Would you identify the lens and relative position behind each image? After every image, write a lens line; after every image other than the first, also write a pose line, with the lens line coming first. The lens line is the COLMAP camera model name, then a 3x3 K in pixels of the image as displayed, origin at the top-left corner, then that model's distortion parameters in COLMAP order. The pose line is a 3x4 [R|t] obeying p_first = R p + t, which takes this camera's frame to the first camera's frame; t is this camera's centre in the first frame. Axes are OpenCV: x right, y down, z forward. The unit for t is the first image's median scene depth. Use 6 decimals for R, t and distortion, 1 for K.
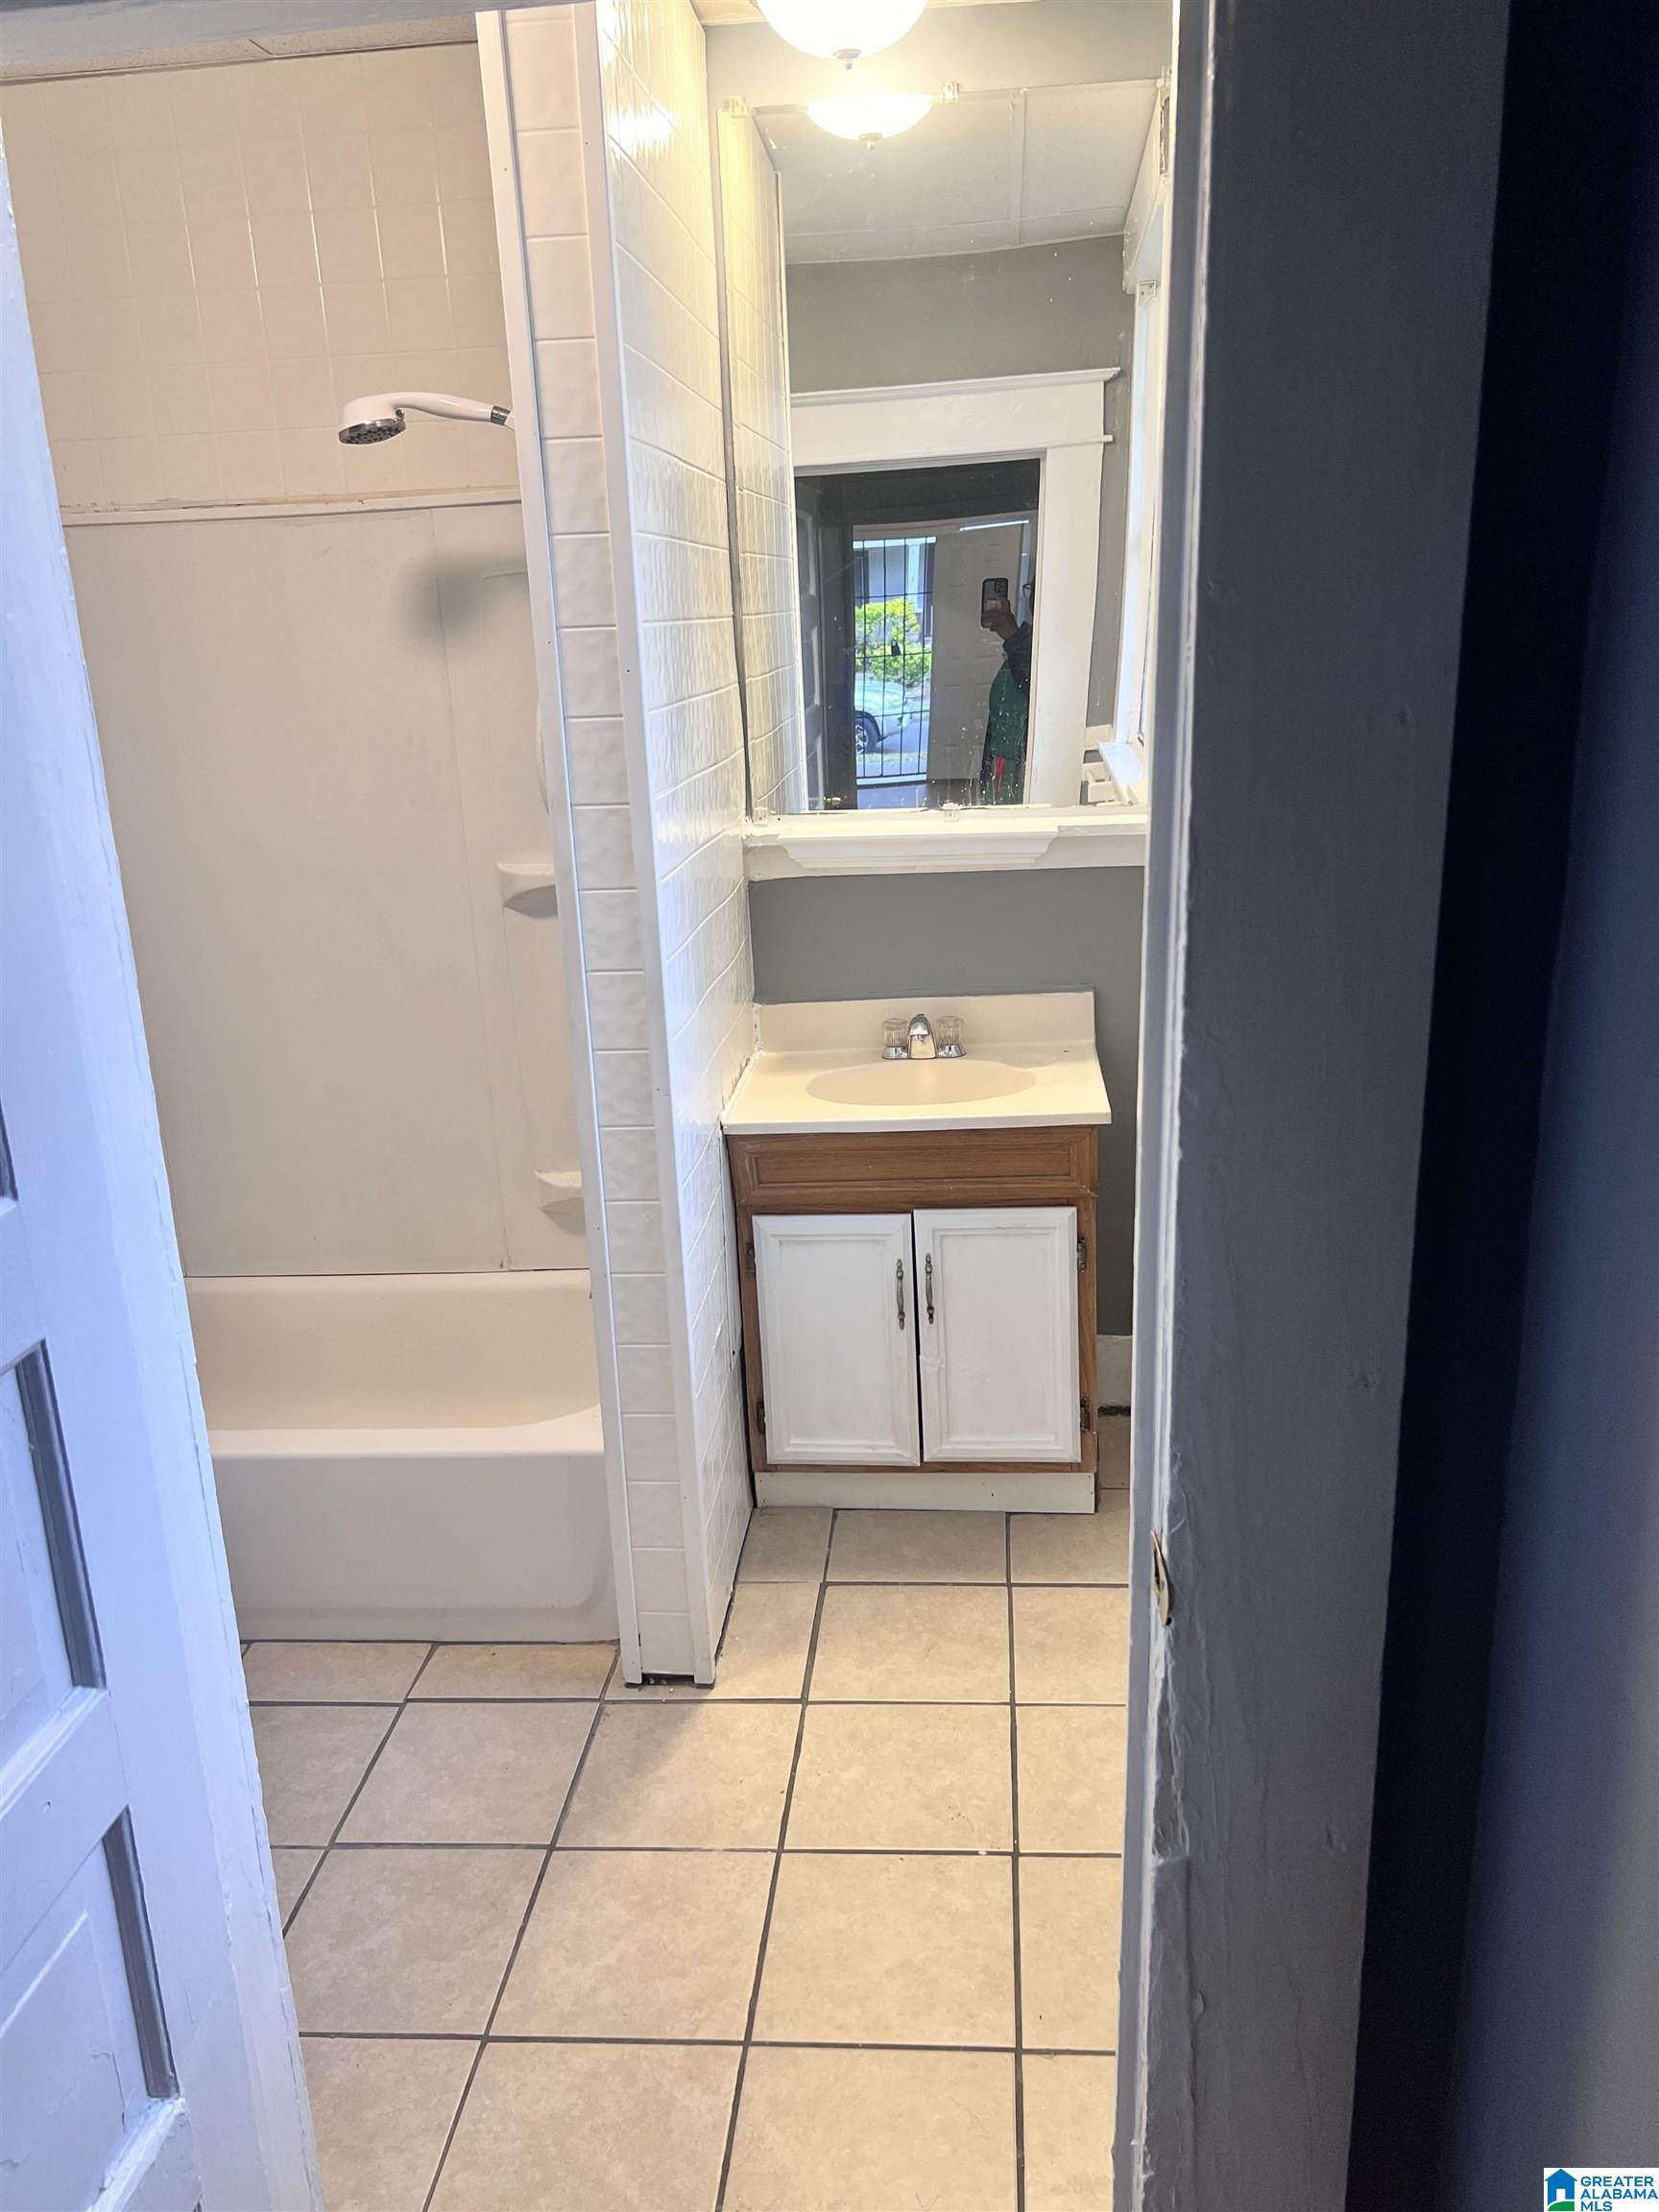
lens RADIAL K [[1666.4, 0, 831.3], [0, 1666.4, 1106.7], [0, 0, 1]] dist [-0.006334, -0.008075]
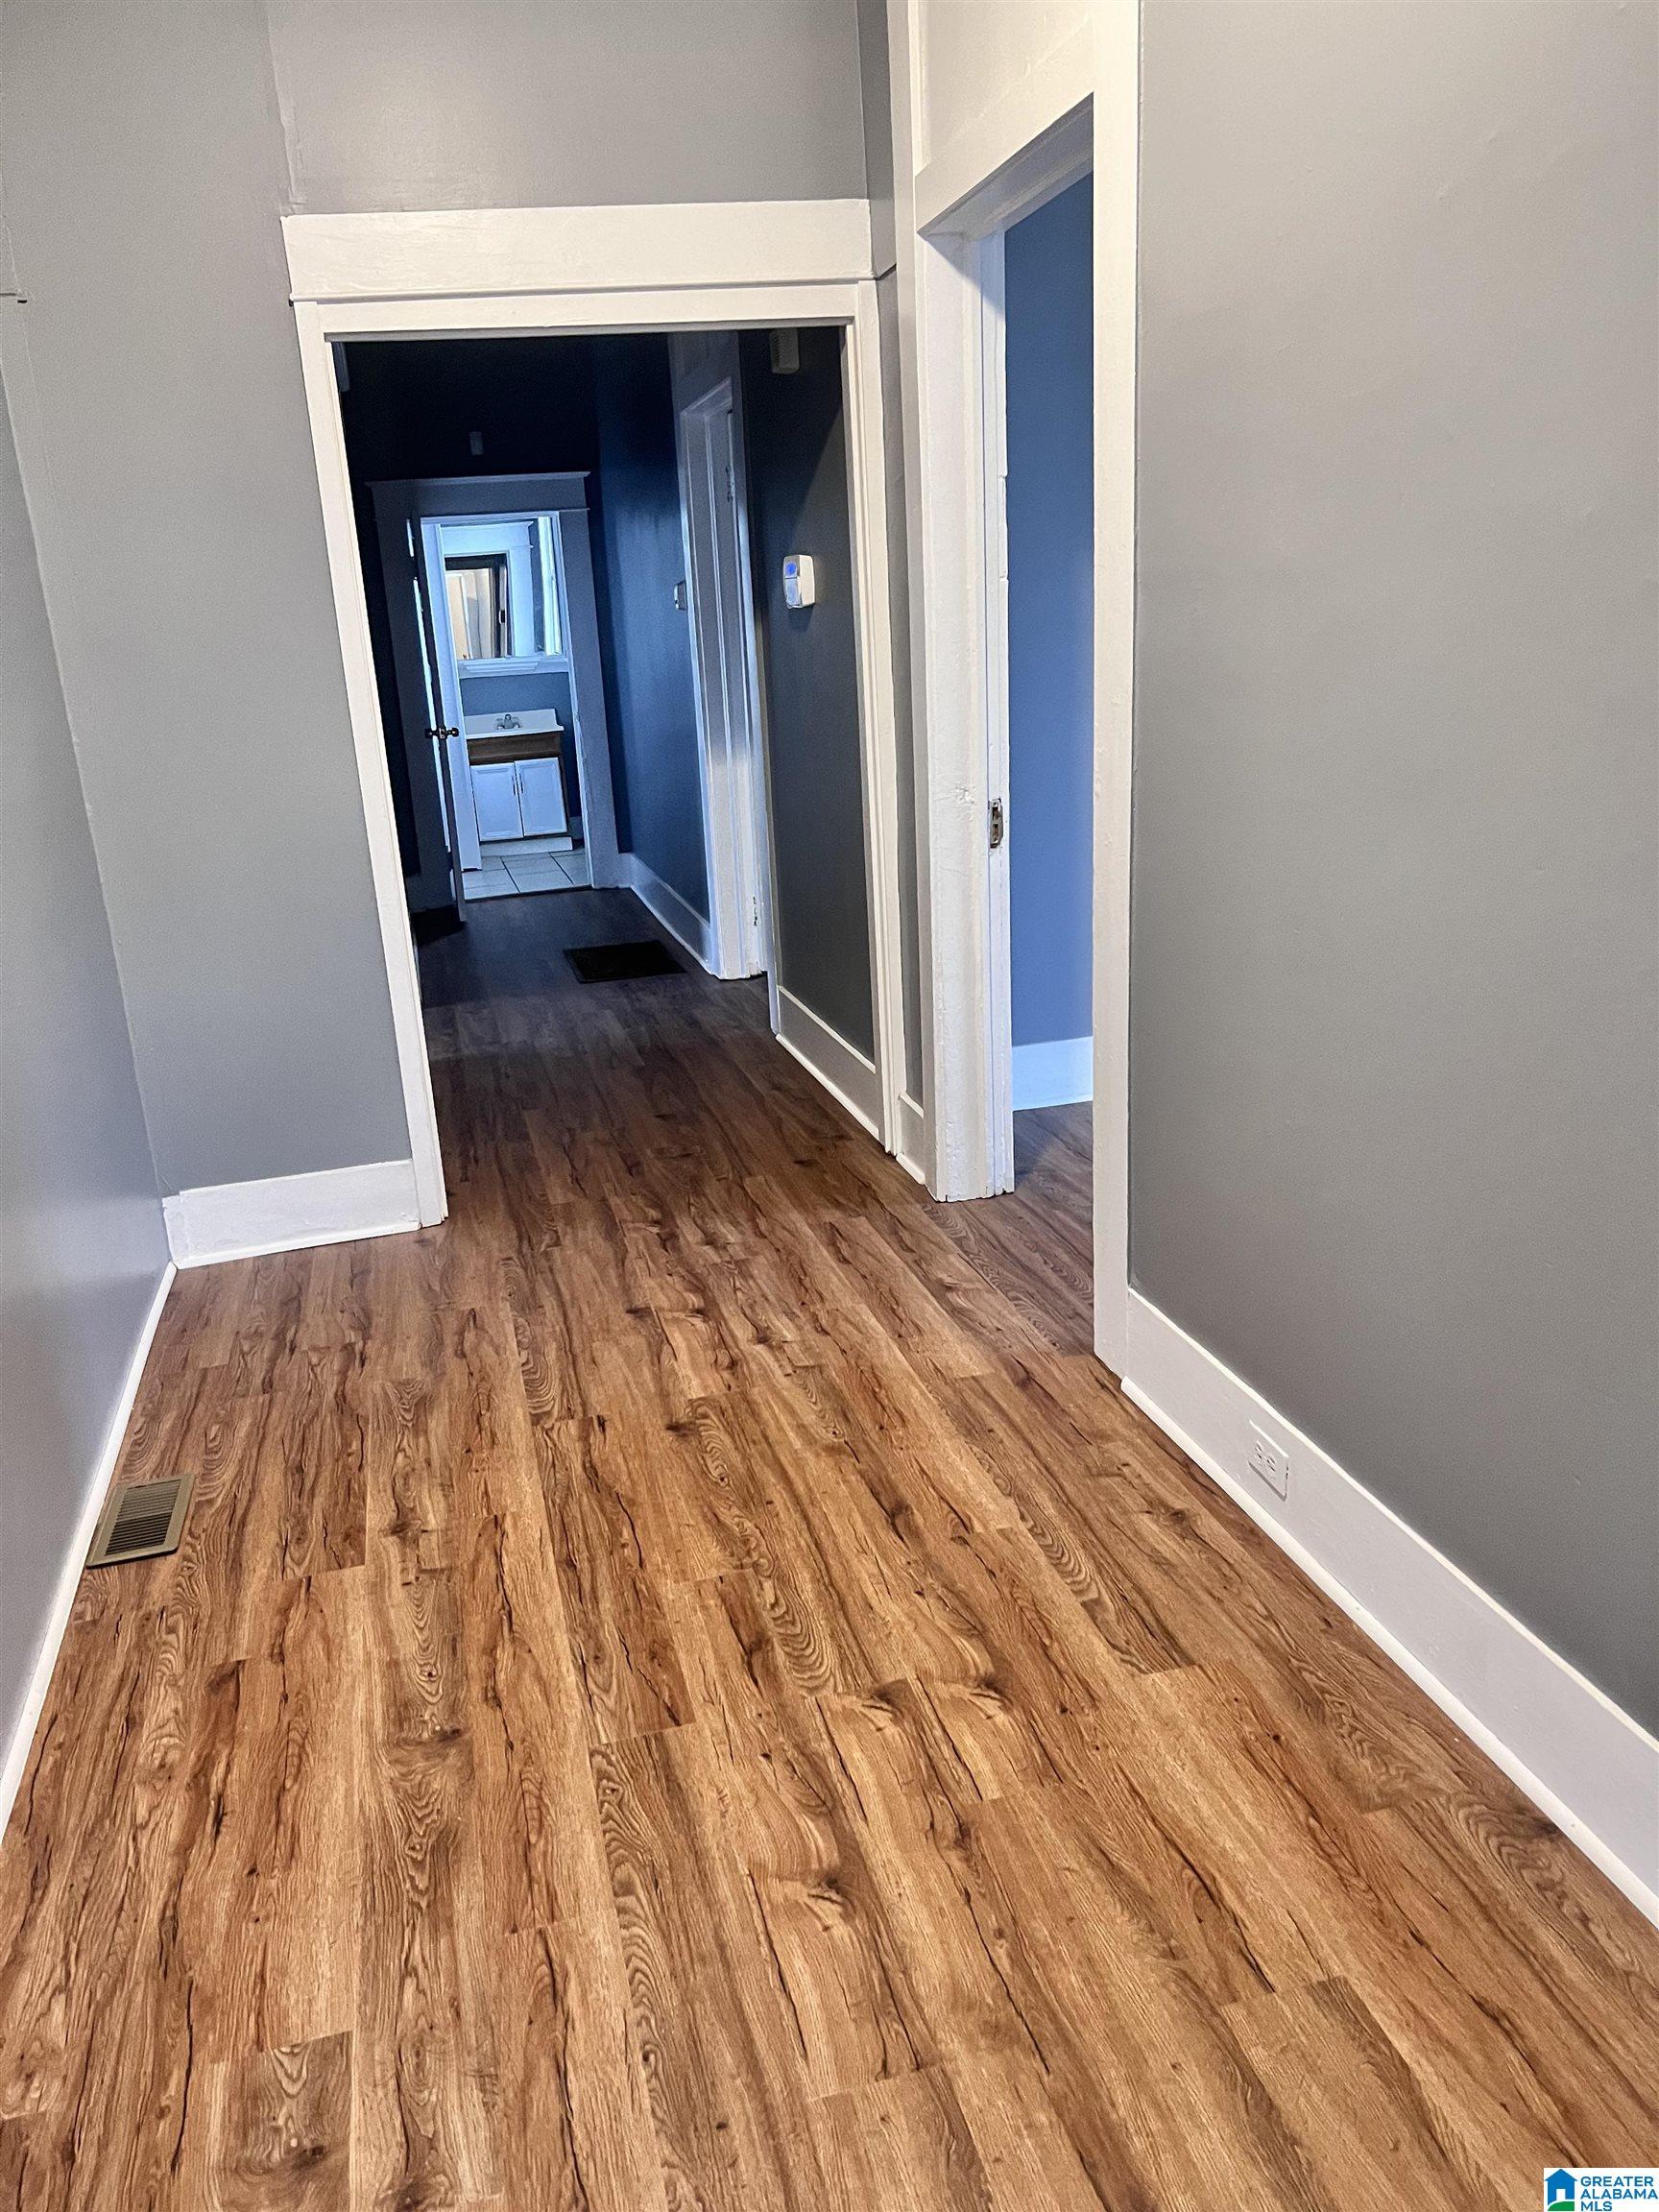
lens RADIAL K [[1666.4, 0, 825.4], [0, 1666.4, 1098.0], [0, 0, 1]] dist [-0.006334, -0.008075]
pose [[0.941835, -0.124162, 0.312298, -0.549586], [0.131131, 0.991364, -0.001325, 0.899808], [-0.309437, 0.042200, 0.949983, -2.711923]]
